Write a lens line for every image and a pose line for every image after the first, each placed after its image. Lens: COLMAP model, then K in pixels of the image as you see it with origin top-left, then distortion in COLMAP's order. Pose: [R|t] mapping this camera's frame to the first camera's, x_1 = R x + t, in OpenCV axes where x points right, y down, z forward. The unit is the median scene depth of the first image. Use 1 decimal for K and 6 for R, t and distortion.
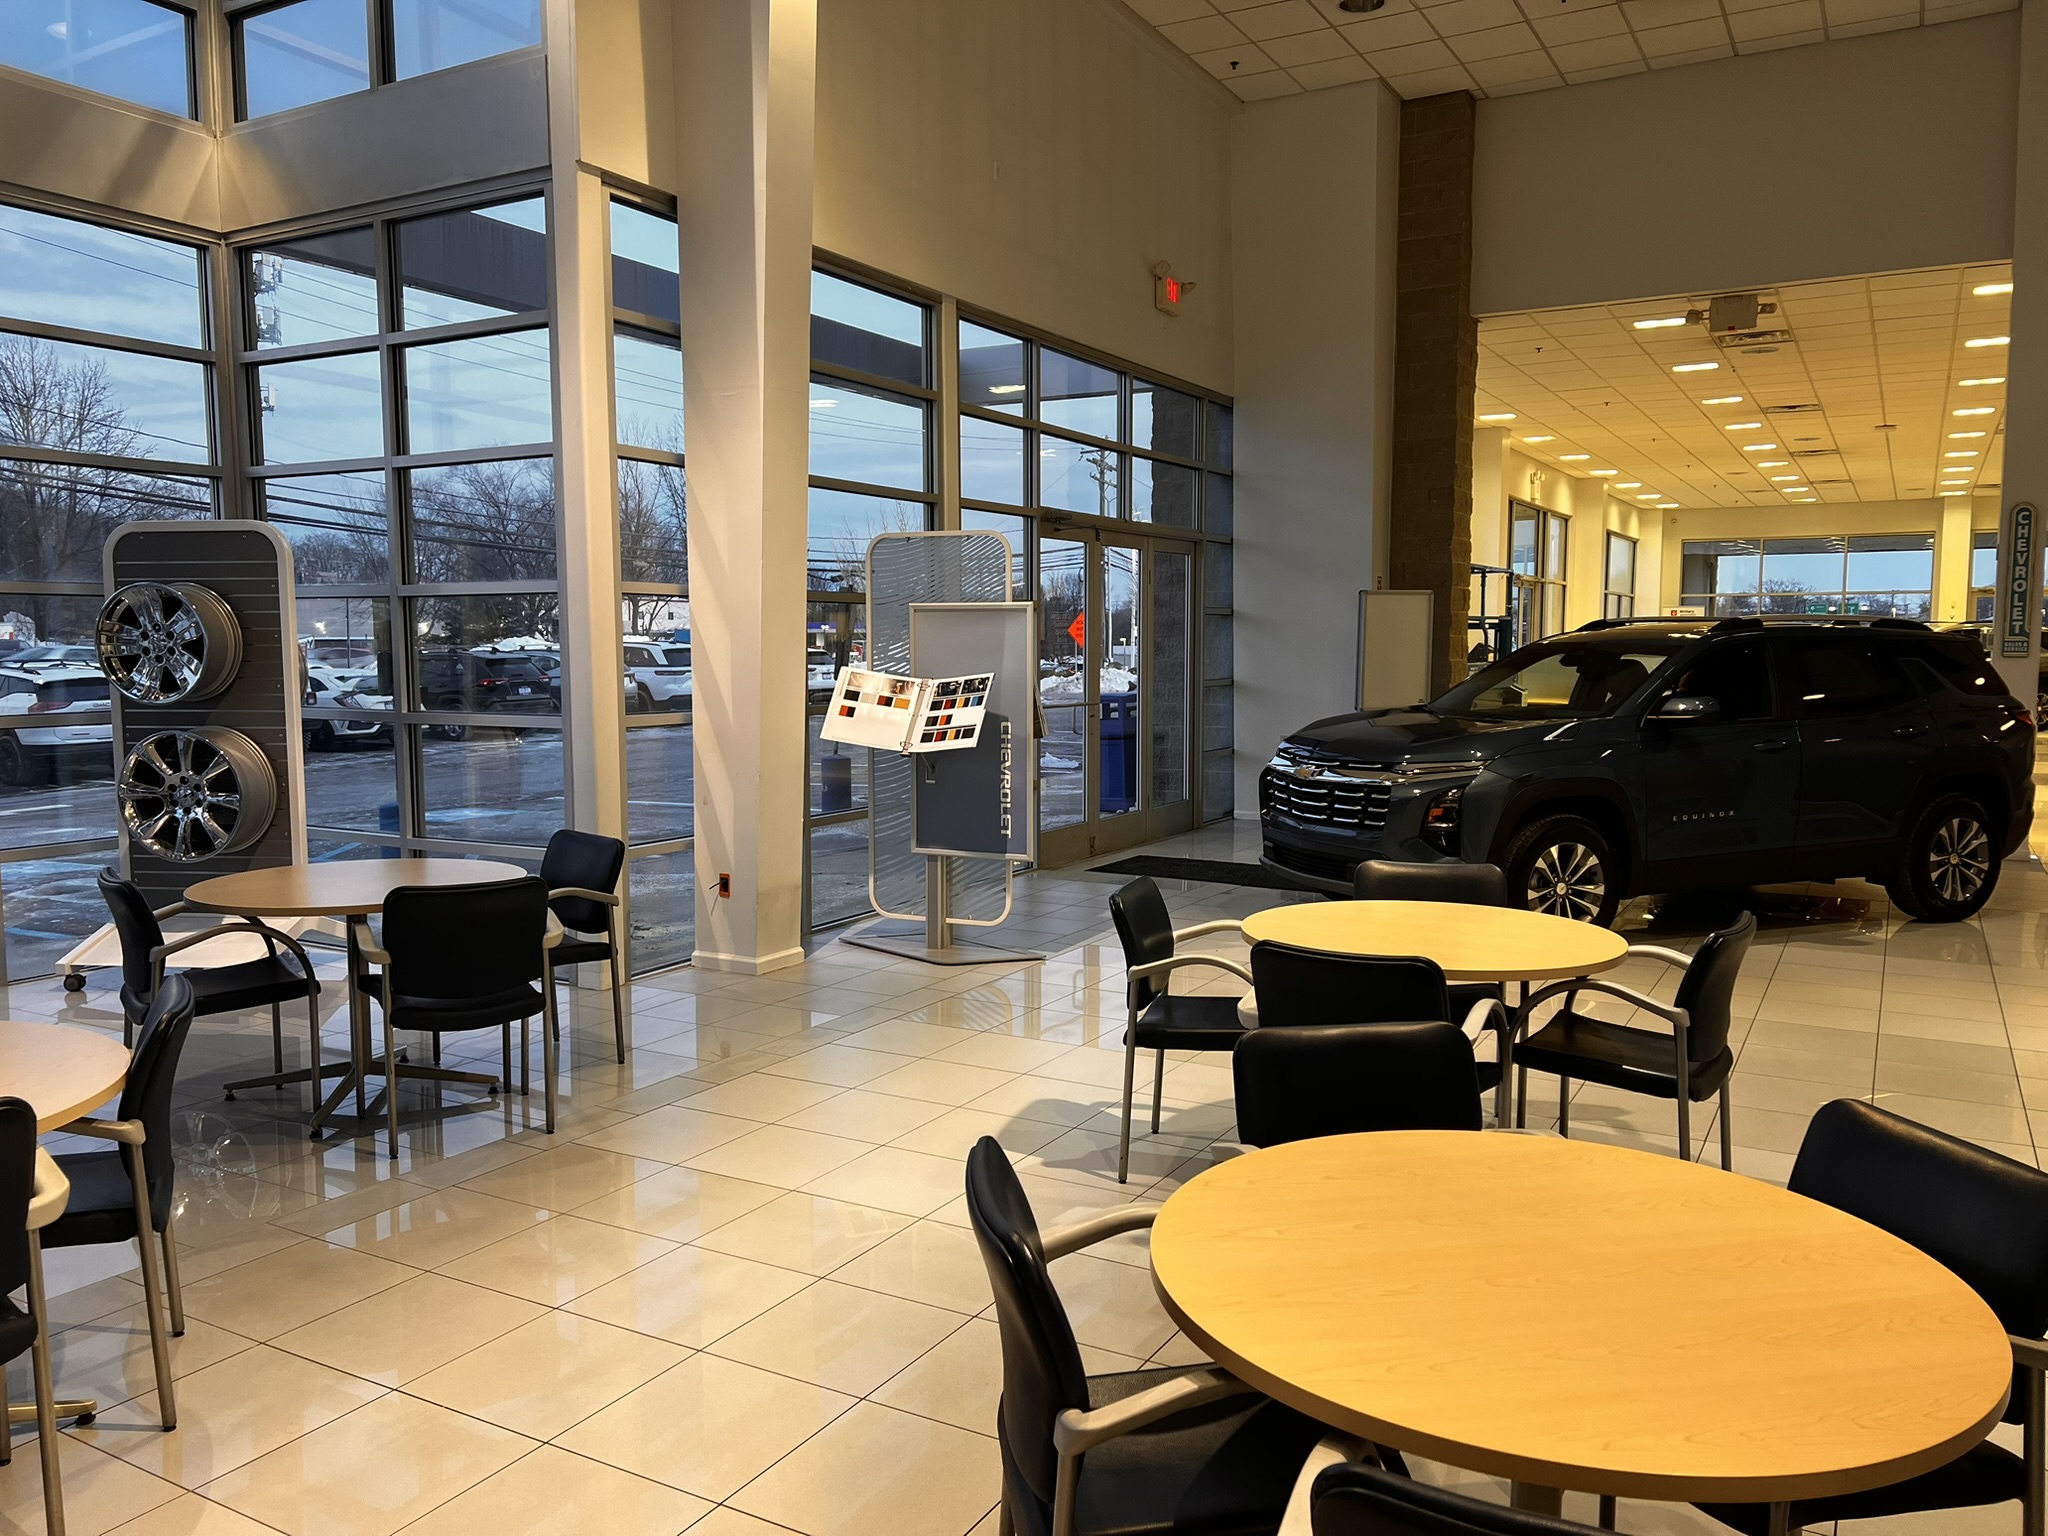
lens RADIAL K [[1545.8, 0, 1027.3], [0, 1545.8, 773.9], [0, 0, 1]] dist [-0.001895, -0.000986]
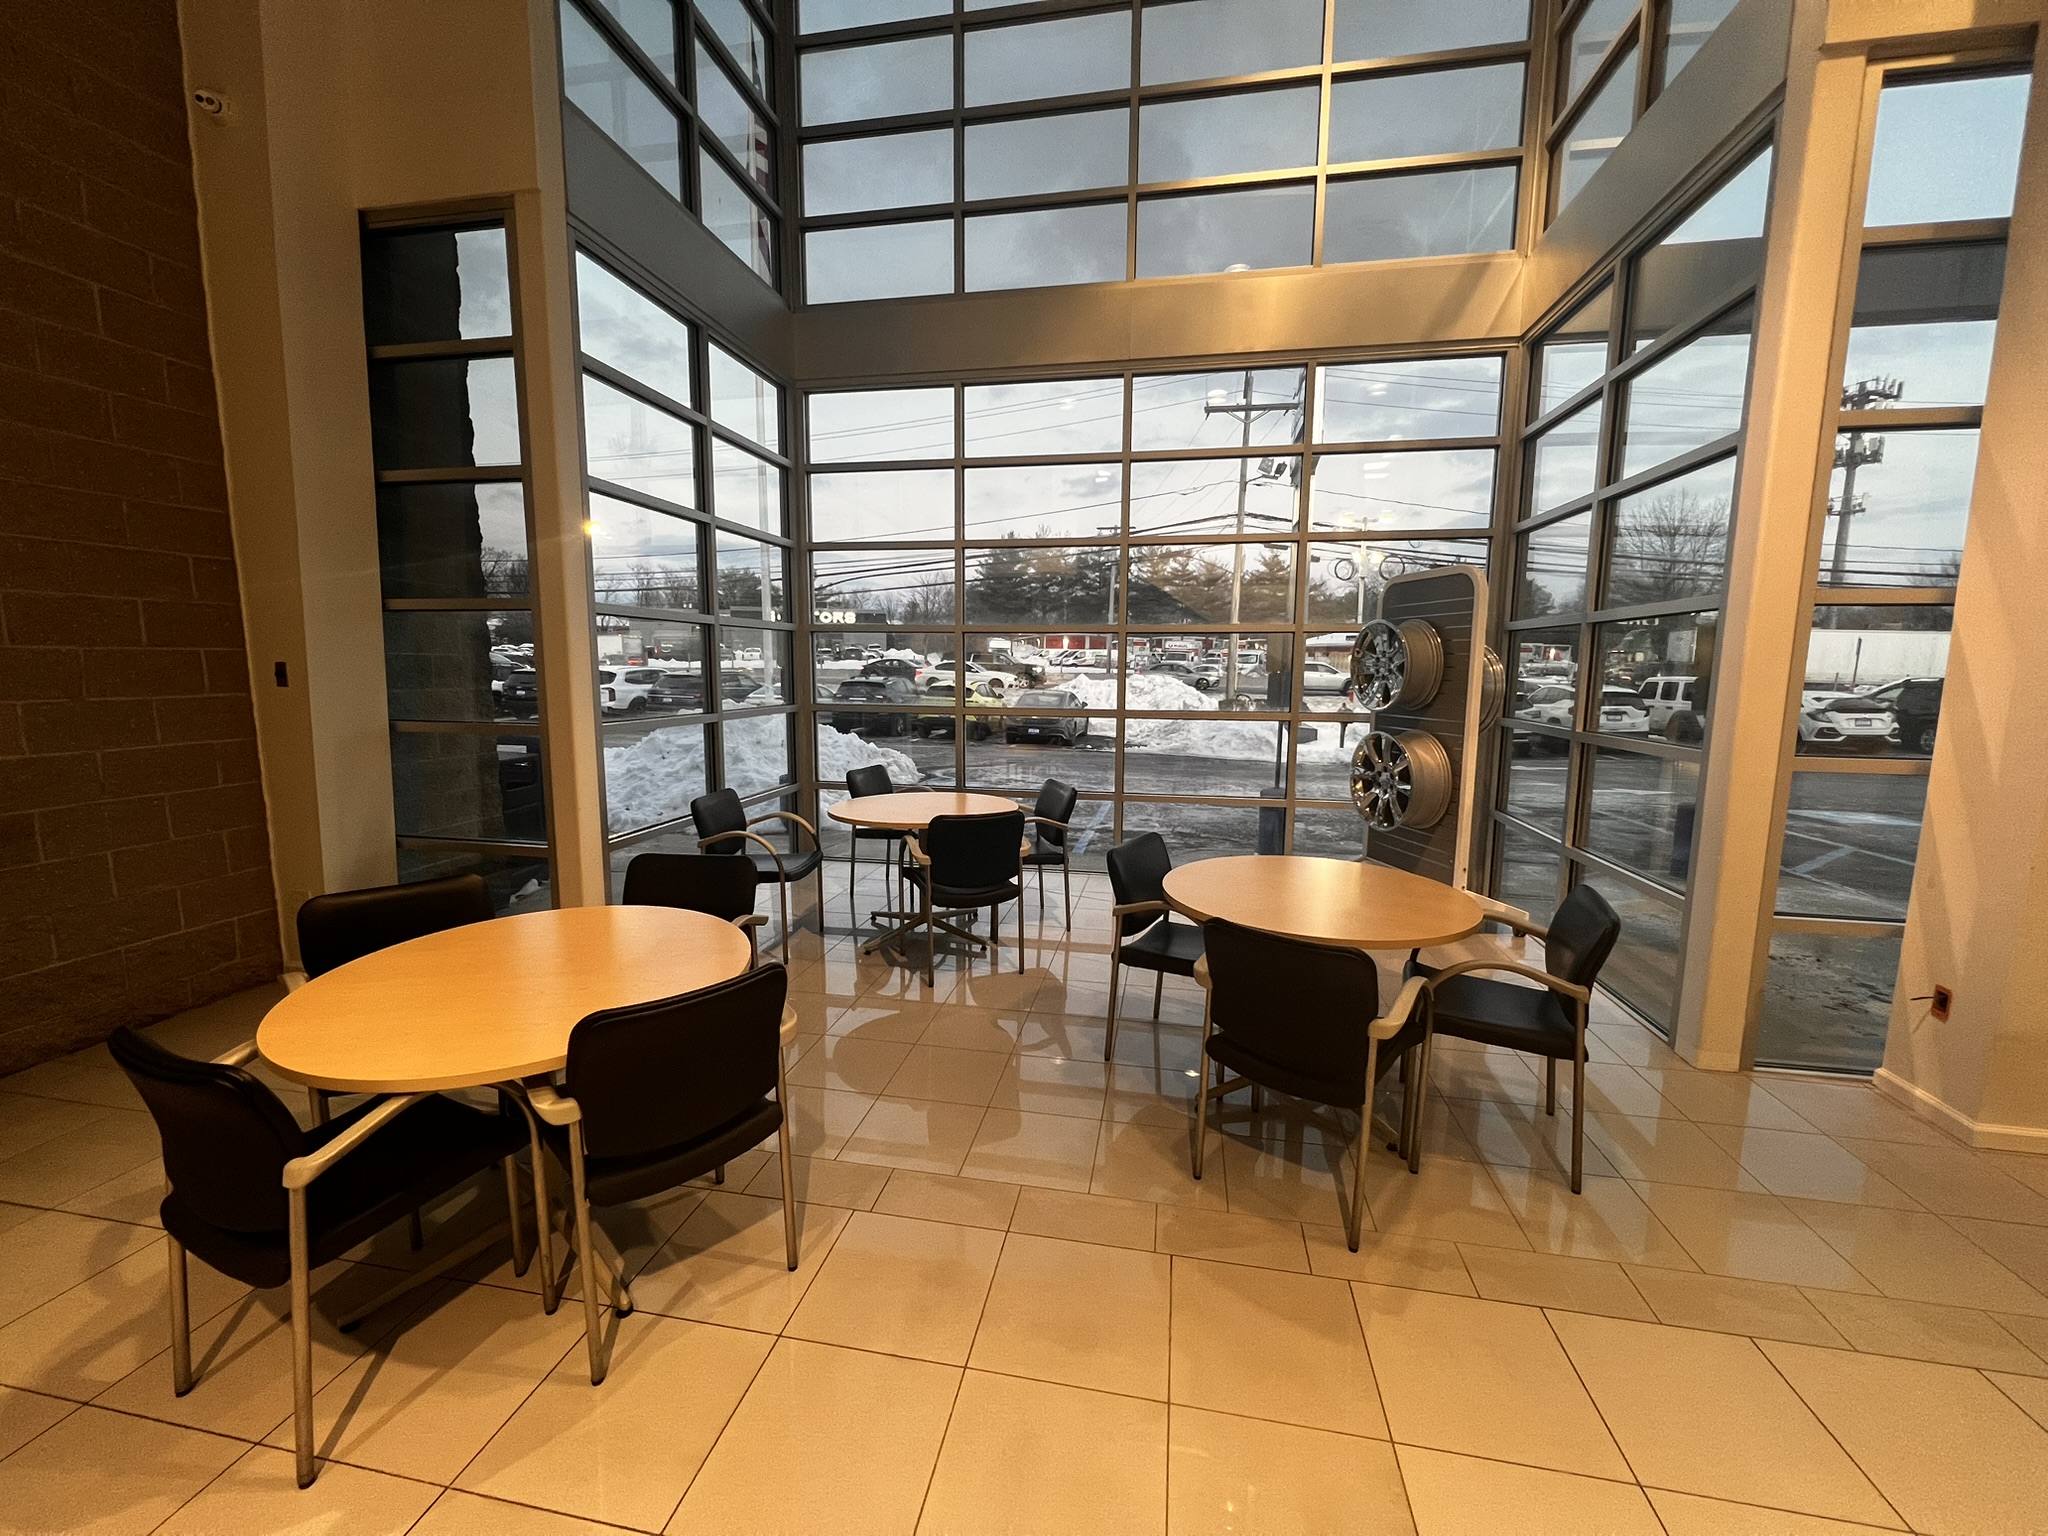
lens RADIAL K [[818.0, 0, 1027.3], [0, 818.0, 767.2], [0, 0, 1]] dist [0.001029, -0.000024]
pose [[0.334221, 0.122937, -0.934443, 0.006931], [-0.092629, 0.990941, 0.097239, -0.035809], [0.937932, 0.054057, 0.342580, 0.460589]]
